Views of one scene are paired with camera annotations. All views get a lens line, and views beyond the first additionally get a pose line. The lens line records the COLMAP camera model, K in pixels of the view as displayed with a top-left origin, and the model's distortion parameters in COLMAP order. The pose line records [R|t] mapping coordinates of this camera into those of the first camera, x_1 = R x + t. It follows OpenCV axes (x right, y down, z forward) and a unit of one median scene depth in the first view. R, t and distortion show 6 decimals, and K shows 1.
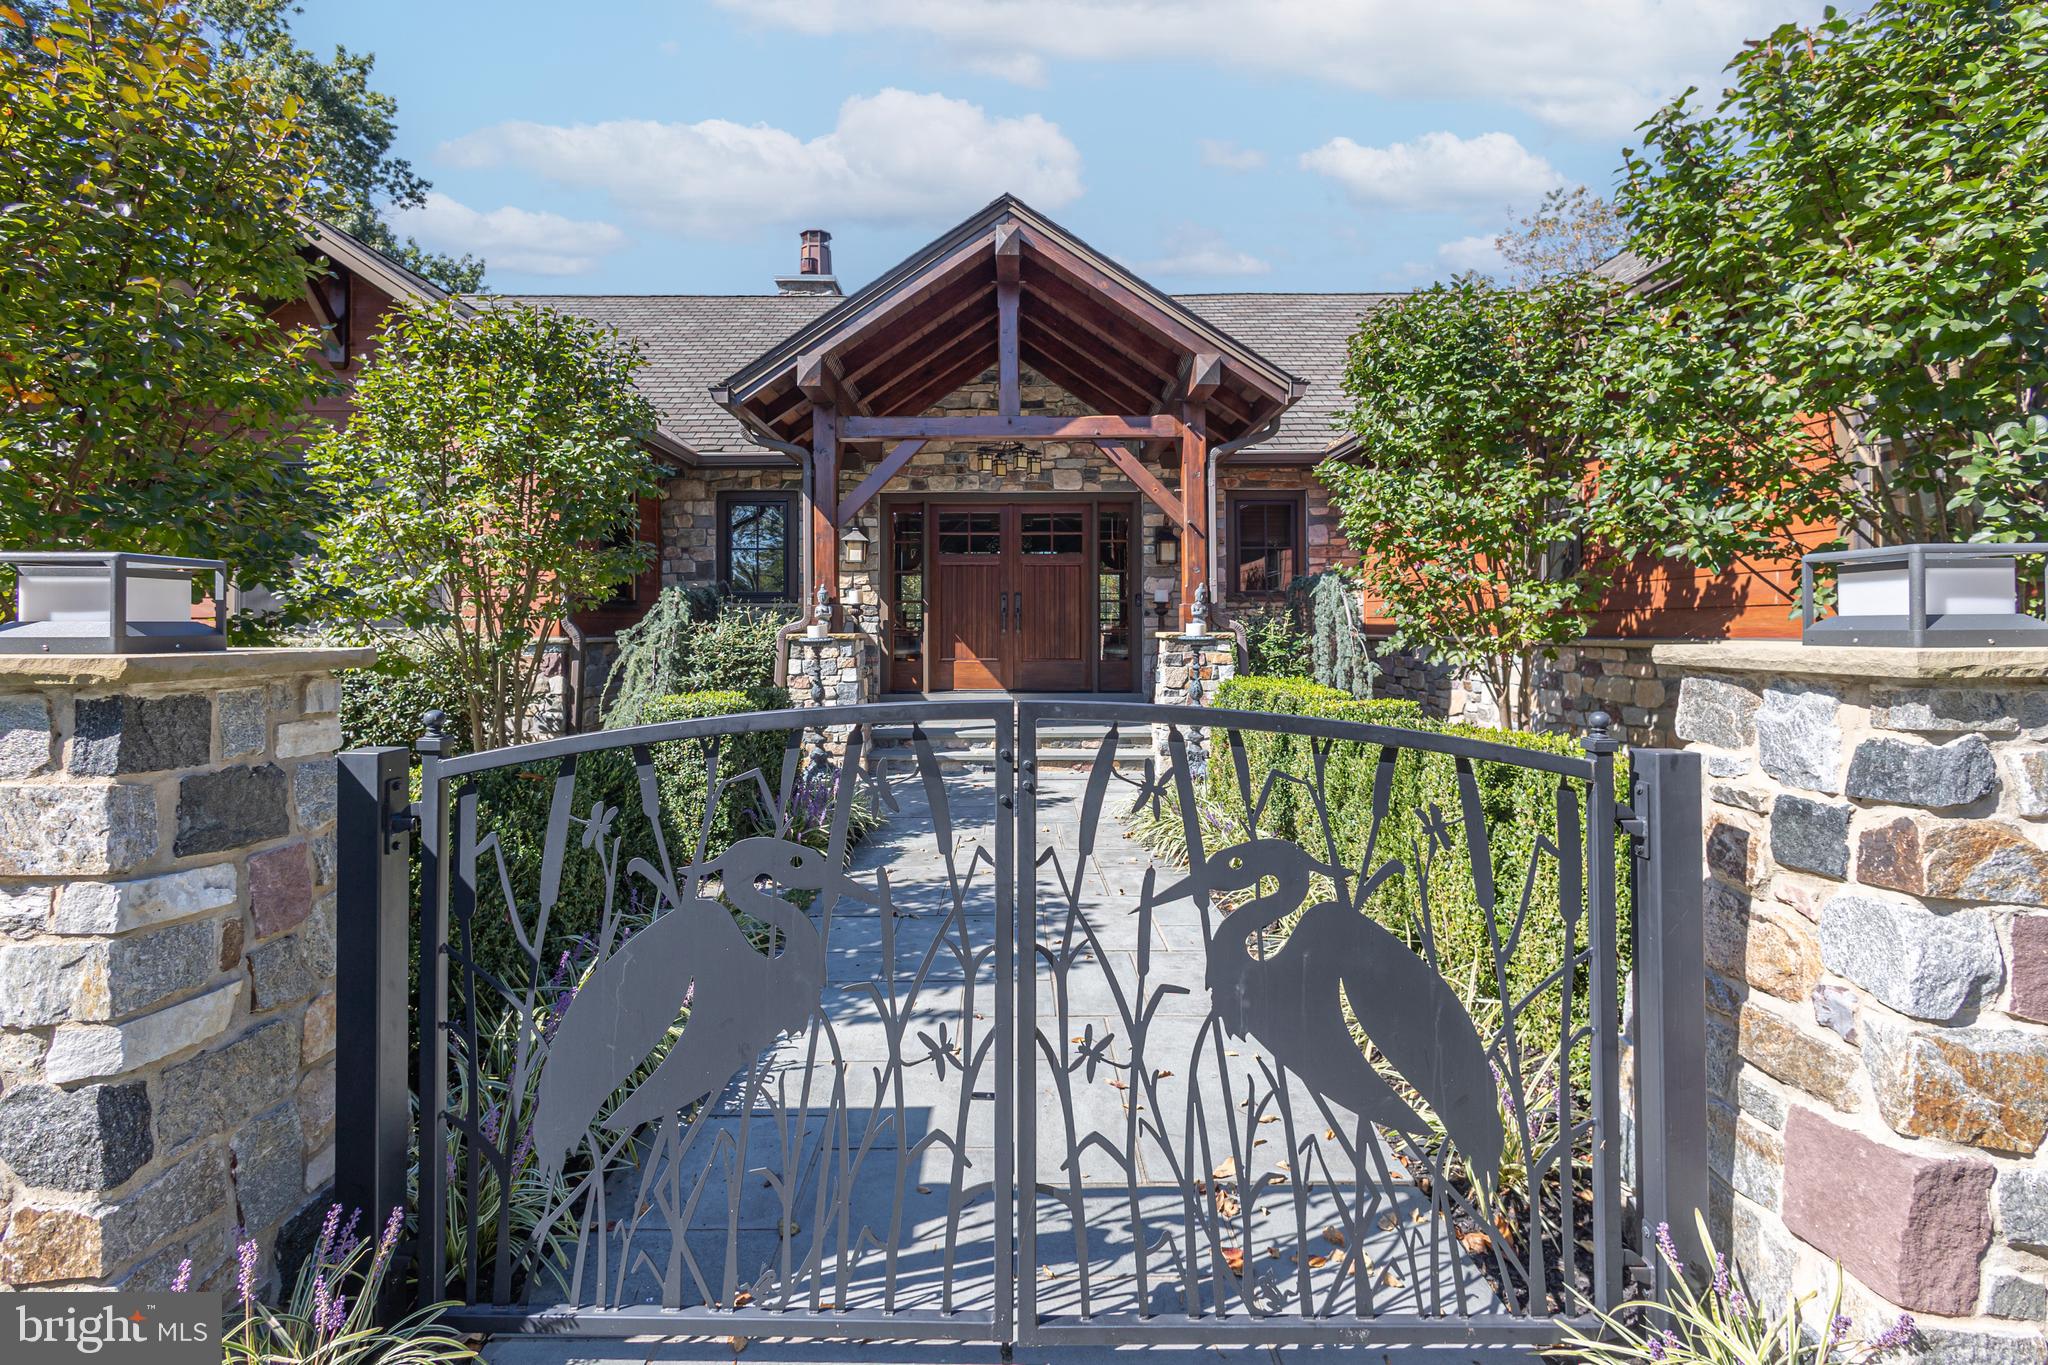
lens RADIAL K [[969.8, 0, 1022.6], [0, 969.8, 673.4], [0, 0, 1]] dist [0.011390, -0.005167]
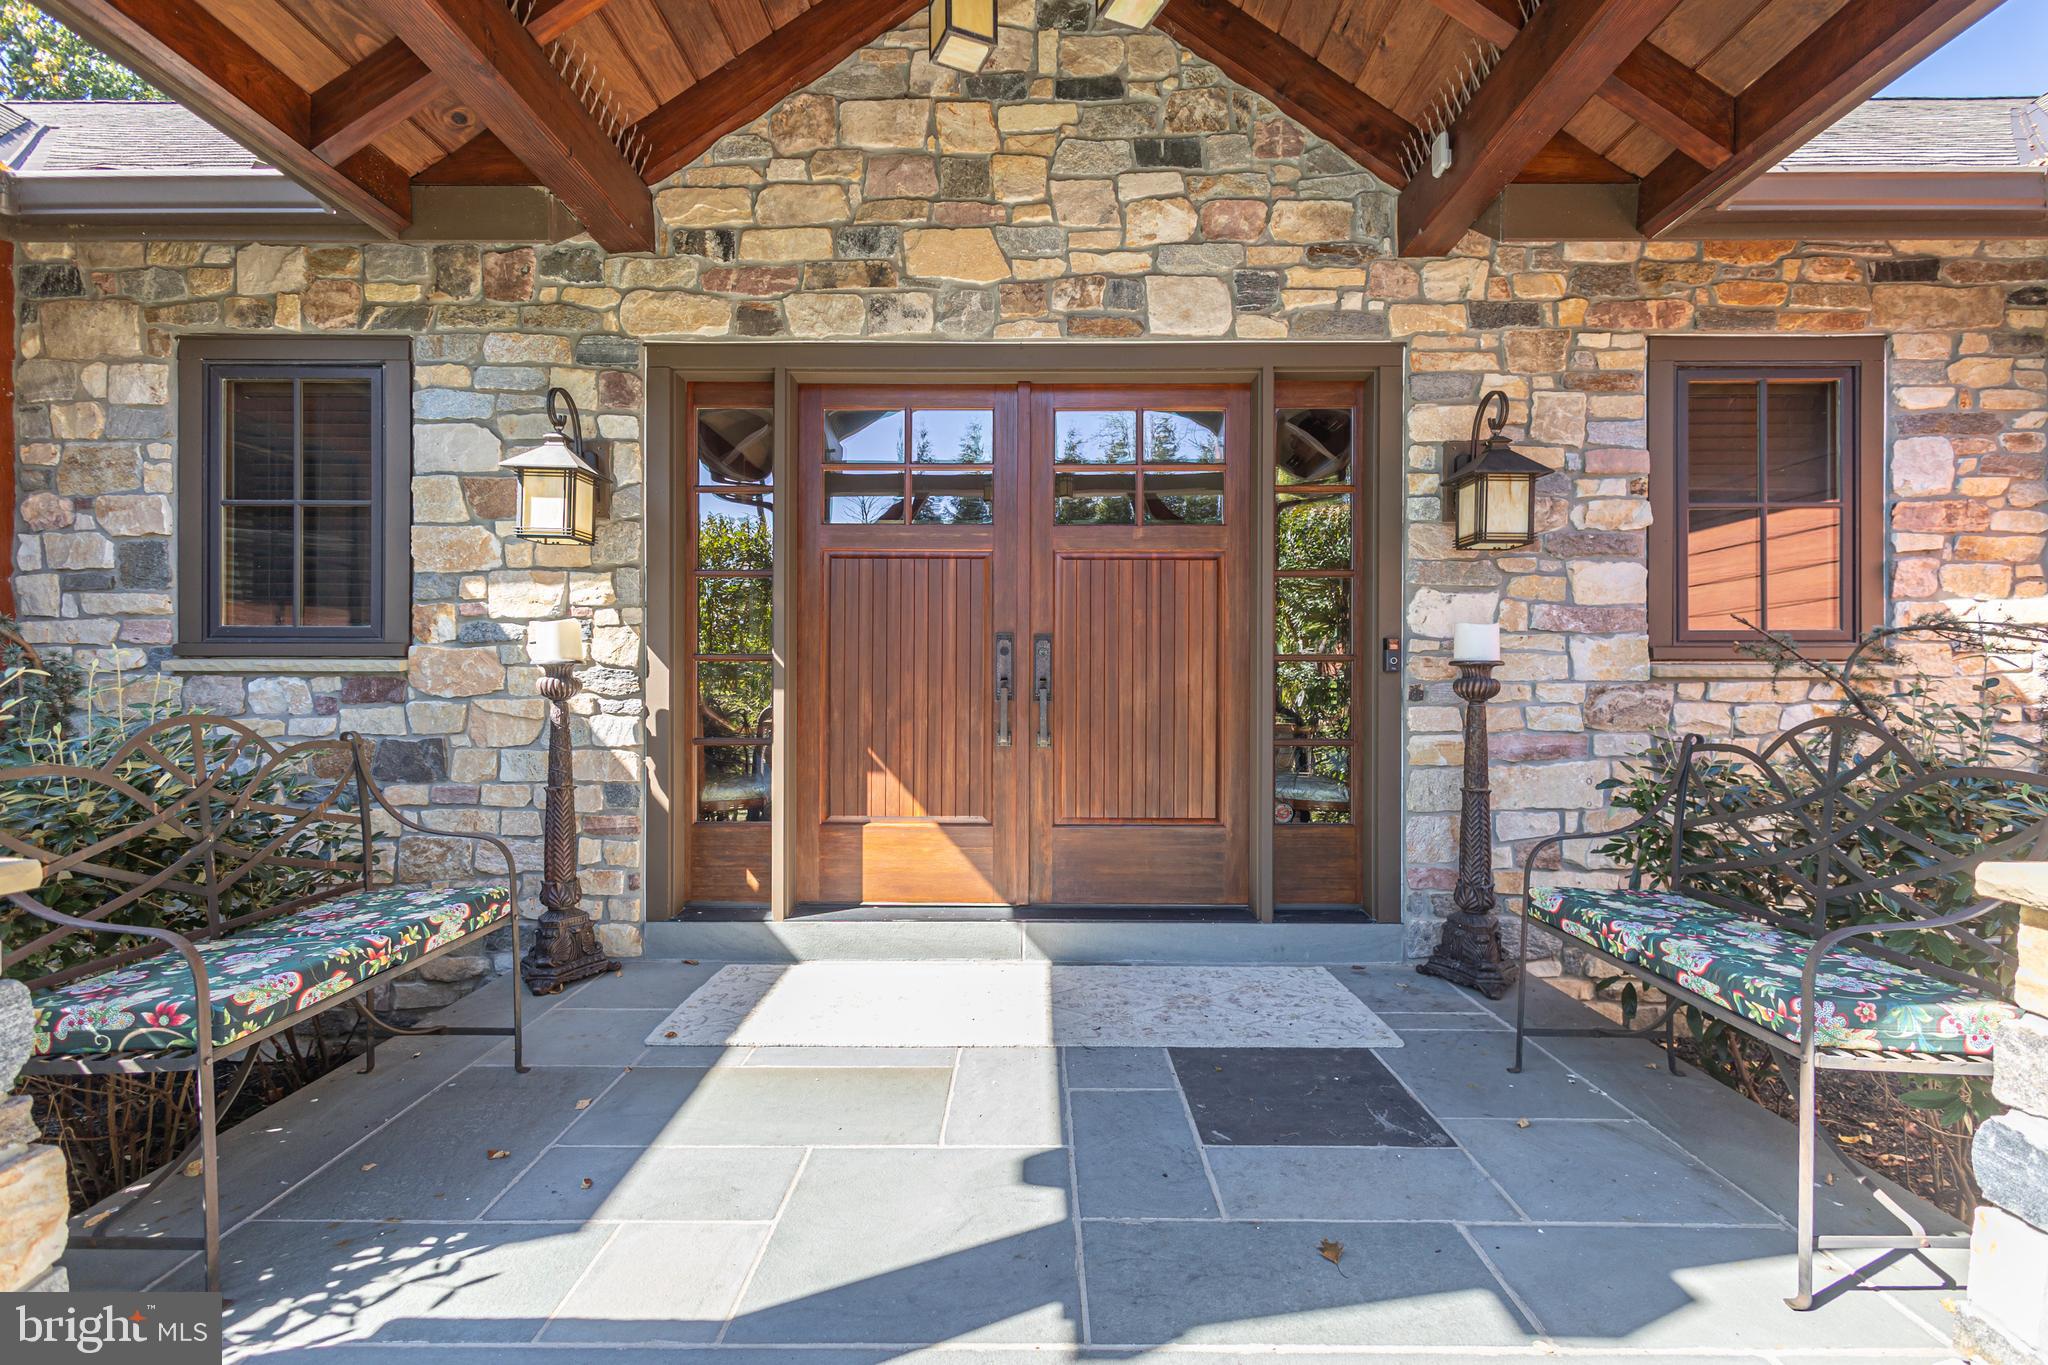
lens RADIAL K [[969.8, 0, 1023.4], [0, 969.8, 683.9], [0, 0, 1]] dist [0.011390, -0.005167]
pose [[0.999950, 0.004394, -0.009020, -0.009102], [-0.004853, 0.998661, -0.051505, -0.047221], [0.008782, 0.051546, 0.998632, 0.658601]]
